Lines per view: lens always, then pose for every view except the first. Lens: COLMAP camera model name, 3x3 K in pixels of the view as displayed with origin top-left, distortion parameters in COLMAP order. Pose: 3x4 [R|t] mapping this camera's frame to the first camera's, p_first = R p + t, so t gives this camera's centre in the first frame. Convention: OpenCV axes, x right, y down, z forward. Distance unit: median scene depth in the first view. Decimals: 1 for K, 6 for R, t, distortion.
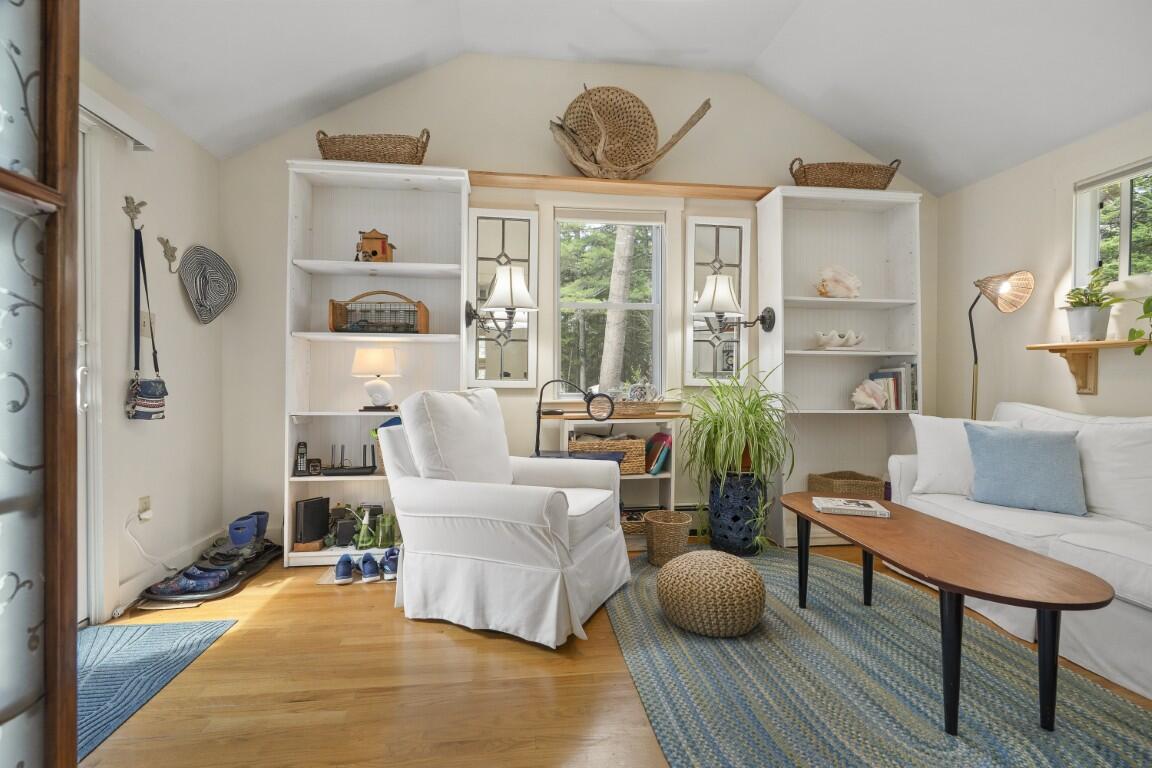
lens RADIAL K [[528.1, 0, 576.9], [0, 528.1, 381.8], [0, 0, 1]] dist [0.003668, 0.001410]
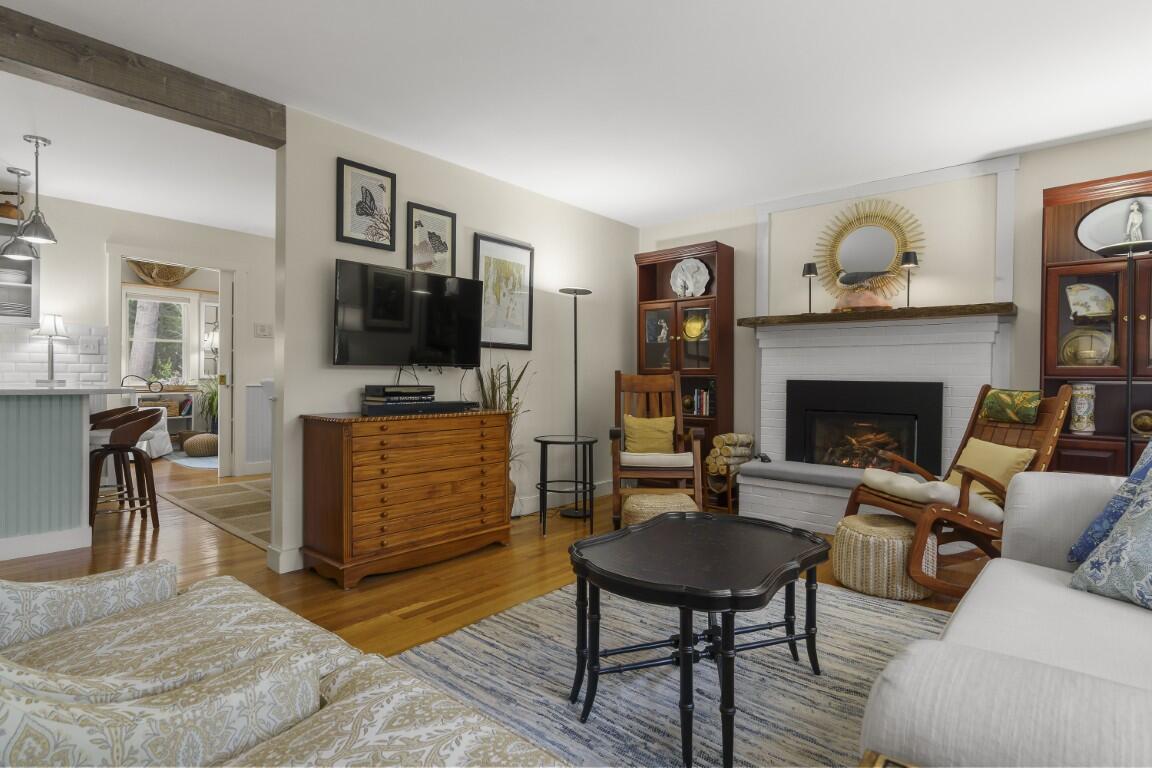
lens RADIAL K [[592.0, 0, 574.9], [0, 592.0, 378.2], [0, 0, 1]] dist [-0.002108, -0.000148]
pose [[0.749715, -0.001305, 0.661759, -0.279483], [-0.001794, 0.999990, 0.004004, -0.005491], [-0.661758, -0.004189, 0.749706, -2.059099]]
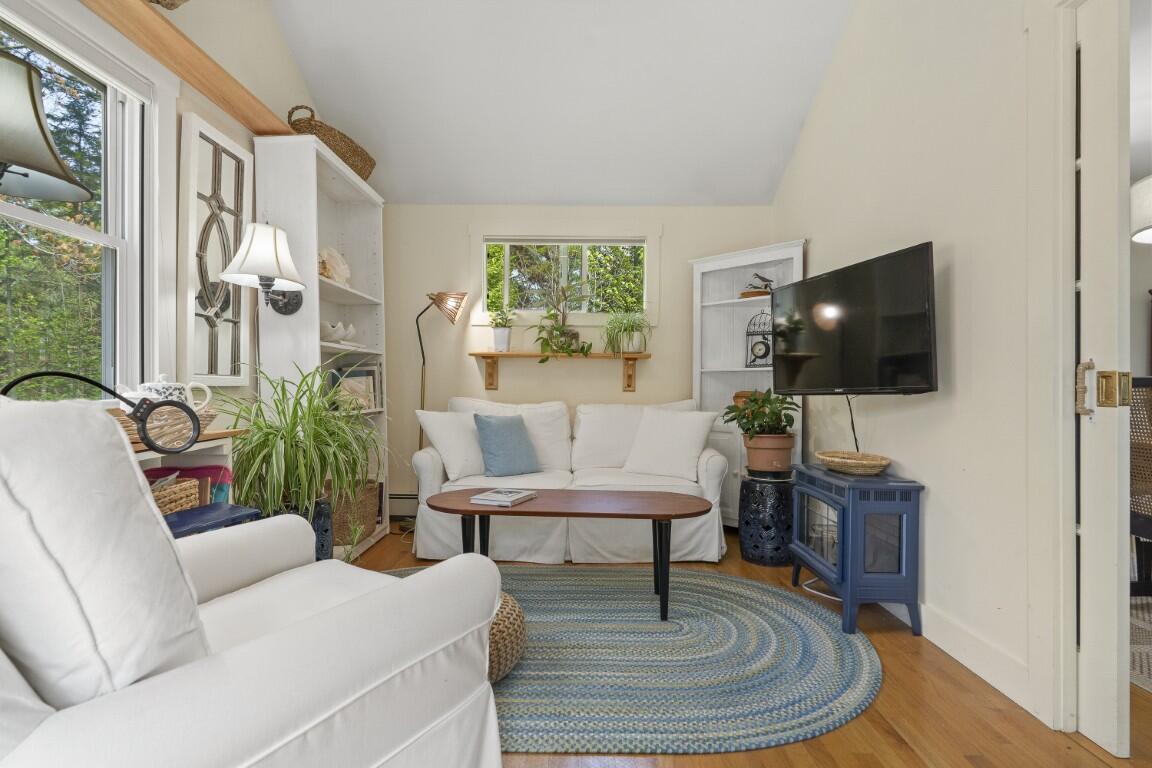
lens RADIAL K [[562.5, 0, 577.8], [0, 562.5, 384.9], [0, 0, 1]] dist [0.002806, 0.000222]
pose [[0.134417, -0.007025, 0.990900, -0.412282], [0.001579, 0.999975, 0.006875, 0.001606], [-0.990924, 0.000641, 0.134425, 0.492611]]
